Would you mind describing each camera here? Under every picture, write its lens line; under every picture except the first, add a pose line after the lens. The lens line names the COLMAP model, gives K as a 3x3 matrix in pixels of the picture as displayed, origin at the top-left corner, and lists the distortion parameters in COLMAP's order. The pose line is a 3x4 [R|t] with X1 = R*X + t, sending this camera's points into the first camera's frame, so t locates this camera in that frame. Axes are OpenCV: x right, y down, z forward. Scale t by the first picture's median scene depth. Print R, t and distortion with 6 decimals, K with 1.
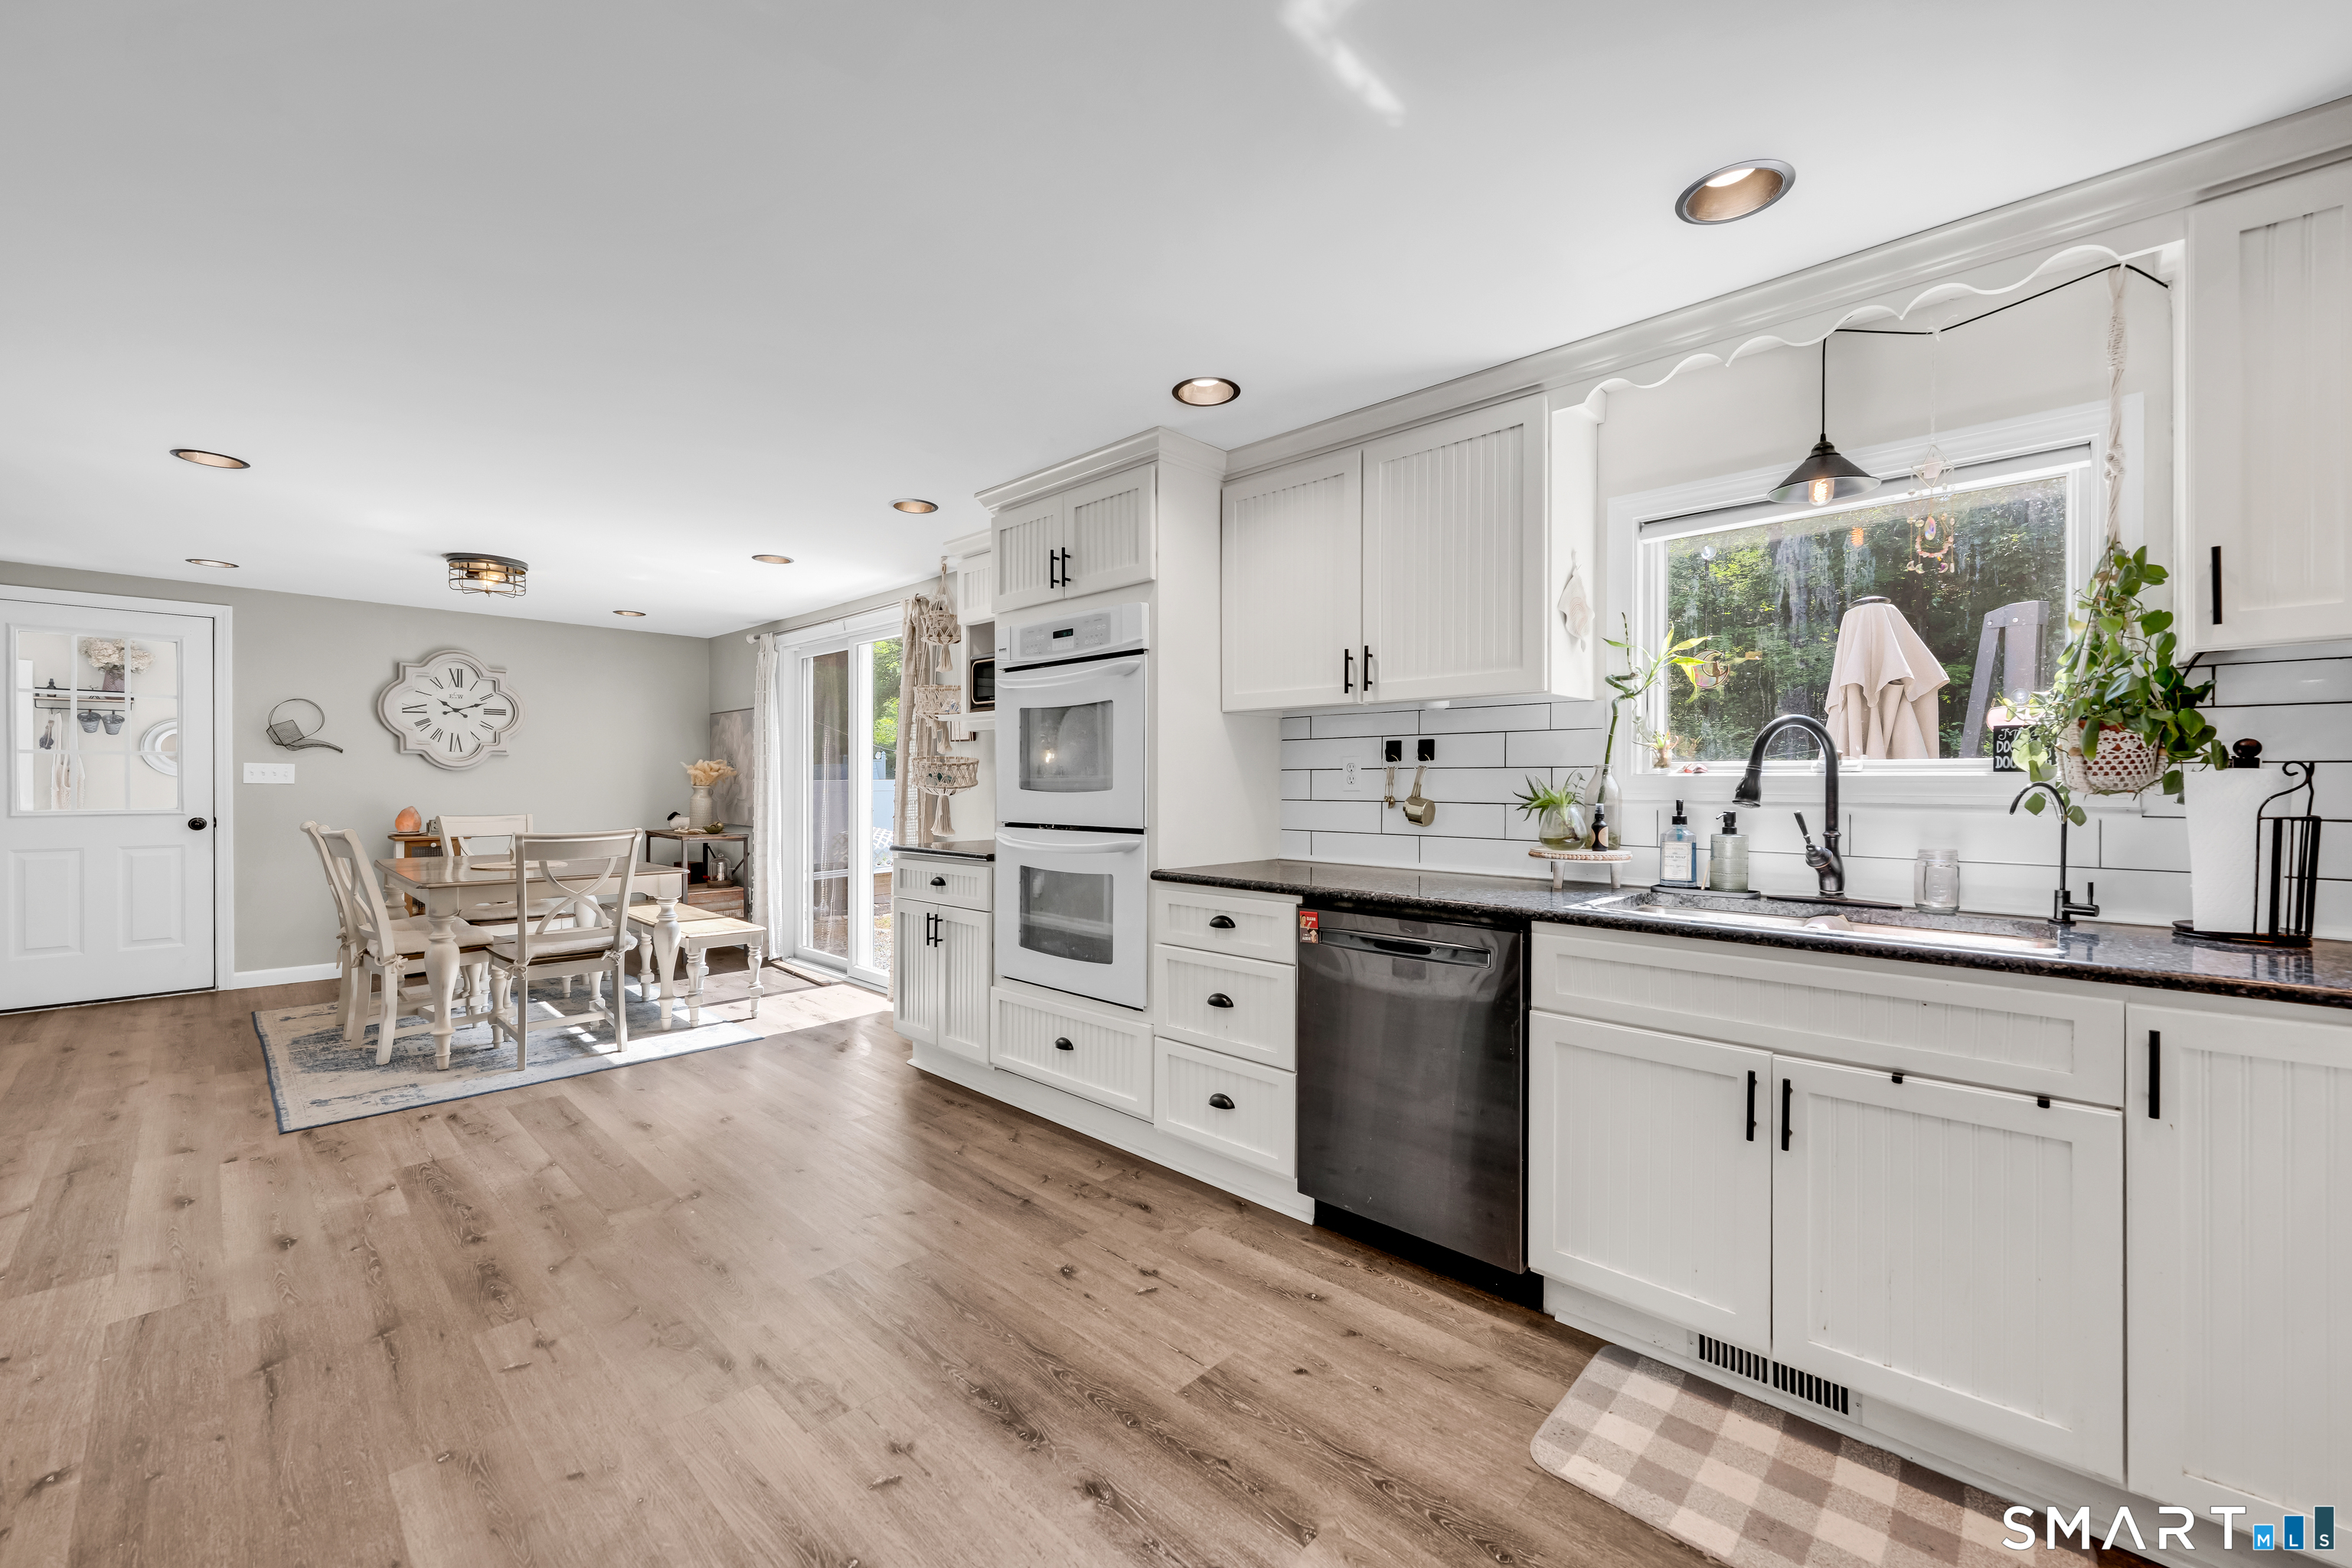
lens RADIAL K [[938.2, 0, 1189.6], [0, 938.2, 787.5], [0, 0, 1]] dist [-0.002074, -0.000344]
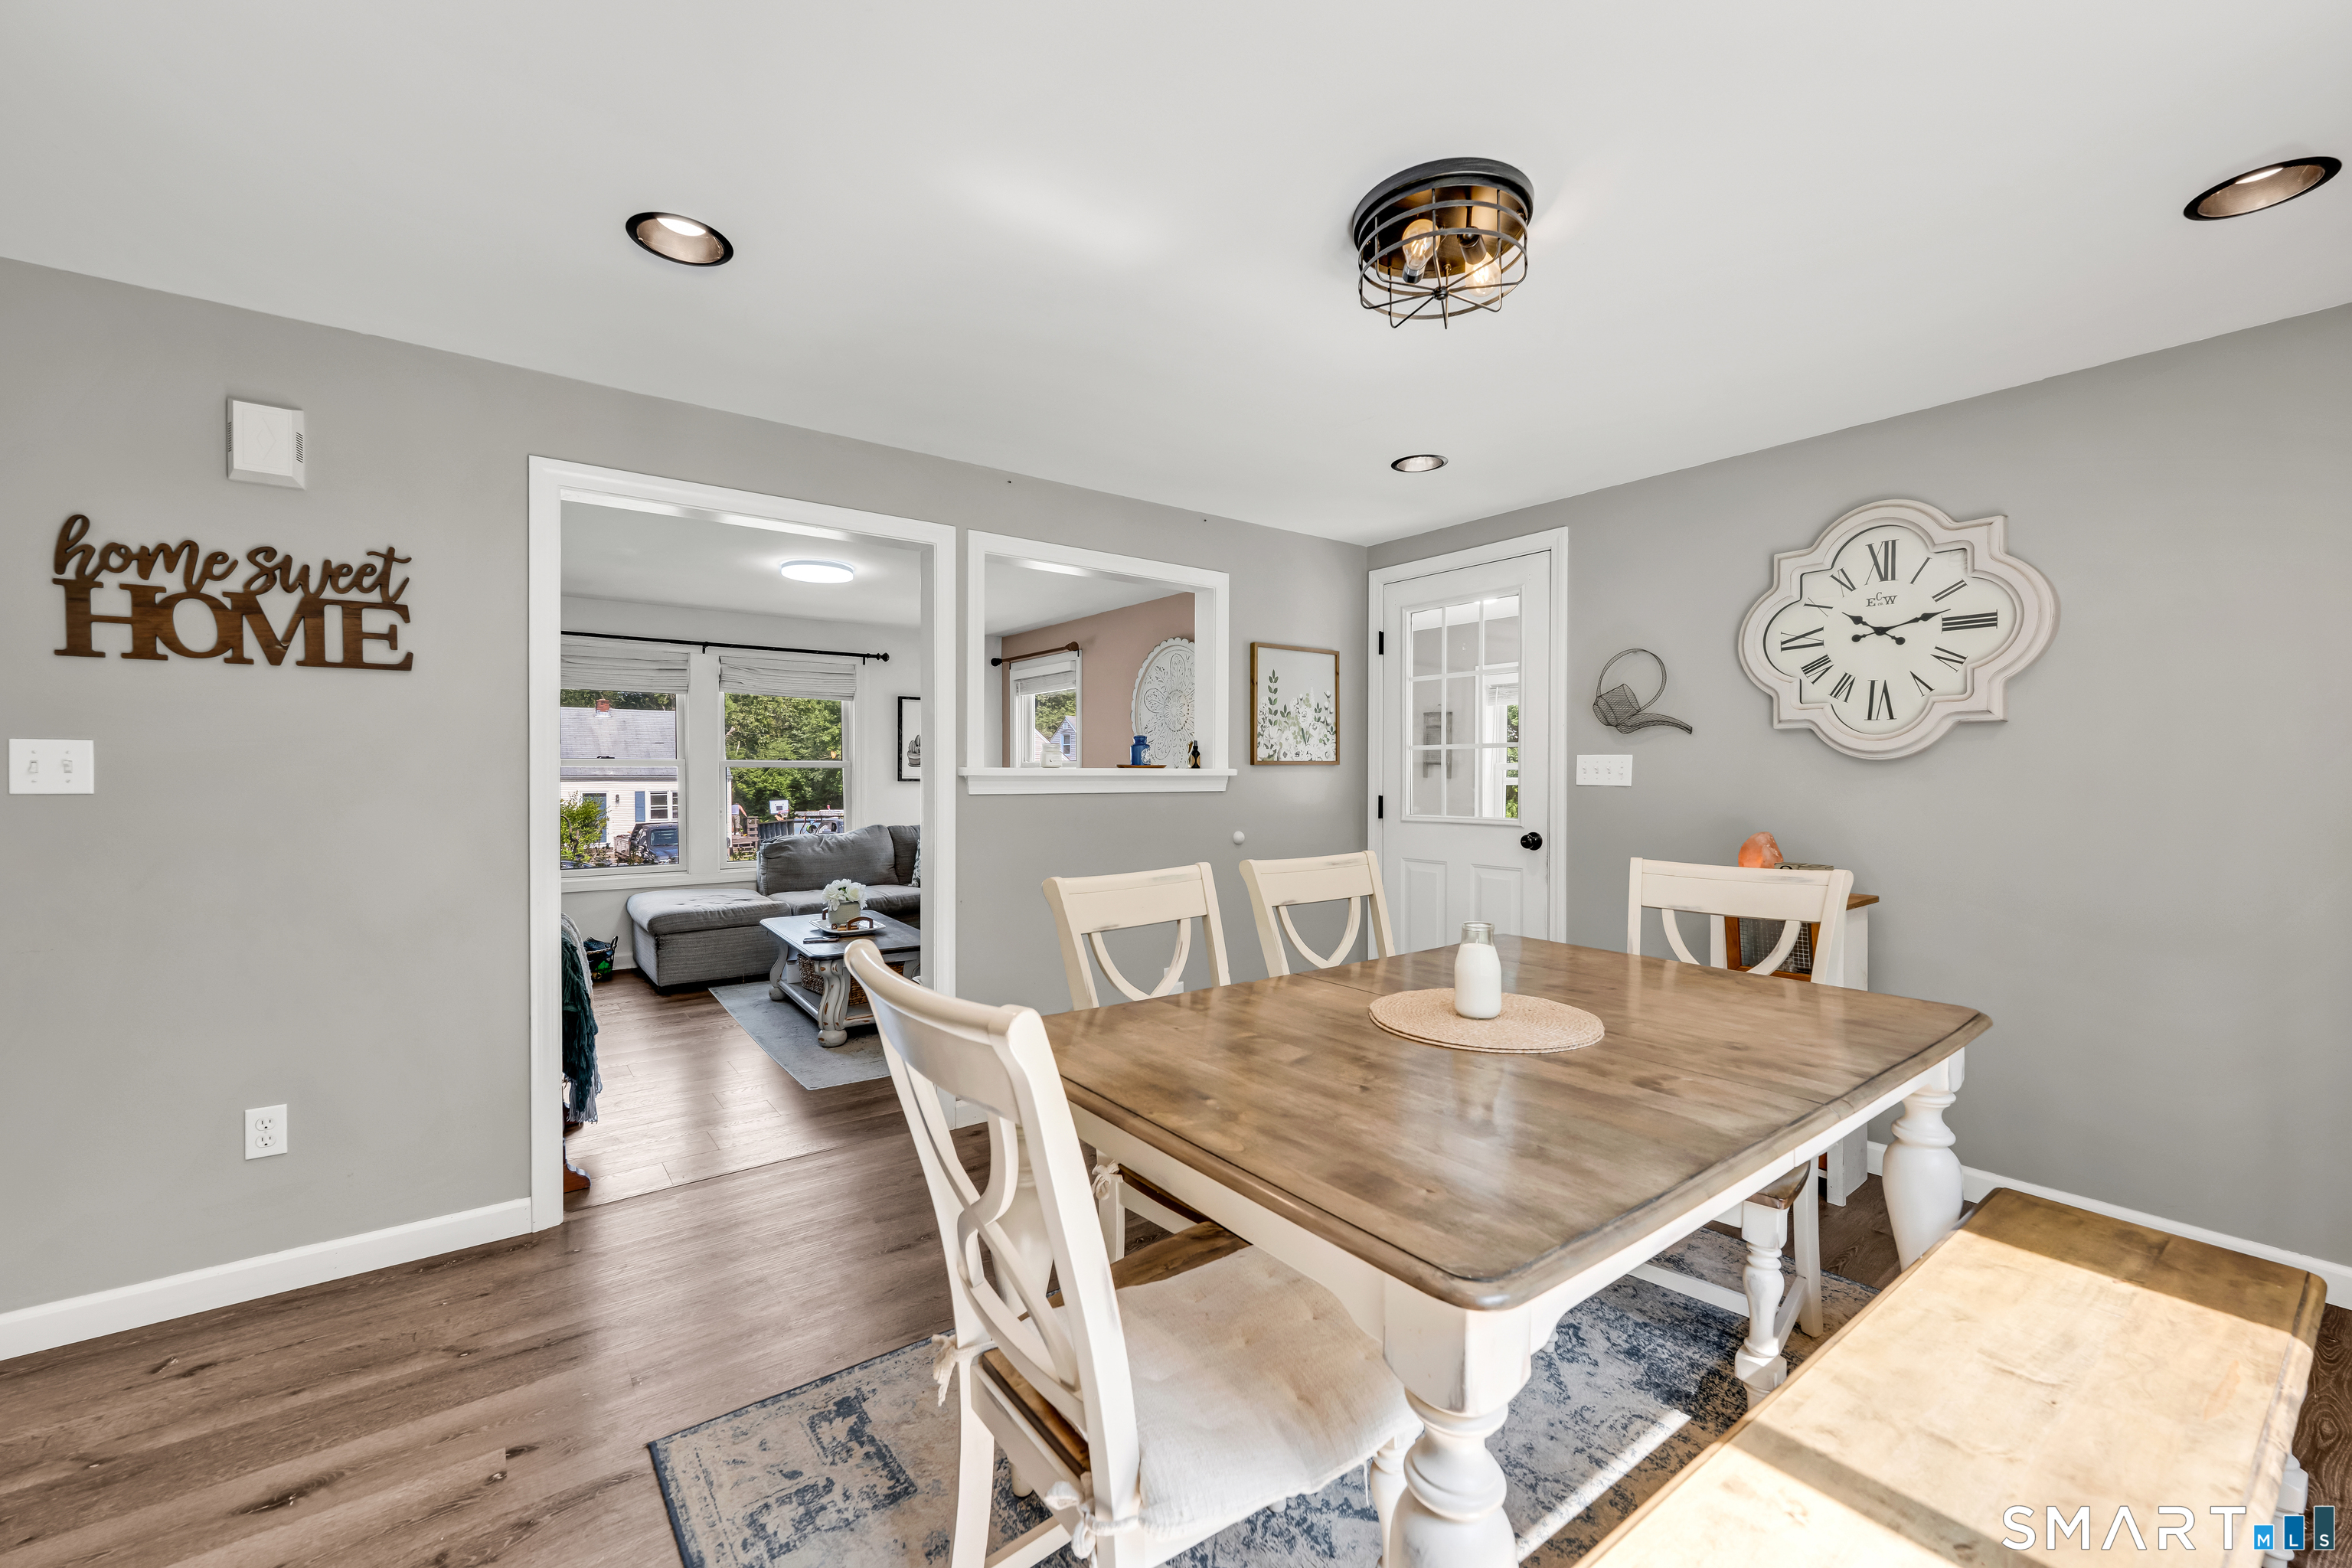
lens RADIAL K [[938.2, 0, 1189.6], [0, 938.2, 787.5], [0, 0, 1]] dist [-0.002074, -0.000344]
pose [[-0.170942, 0.010702, -0.985223, -0.268842], [-0.004790, 0.999920, 0.011693, -0.008462], [0.985270, 0.006718, -0.170877, 0.755035]]
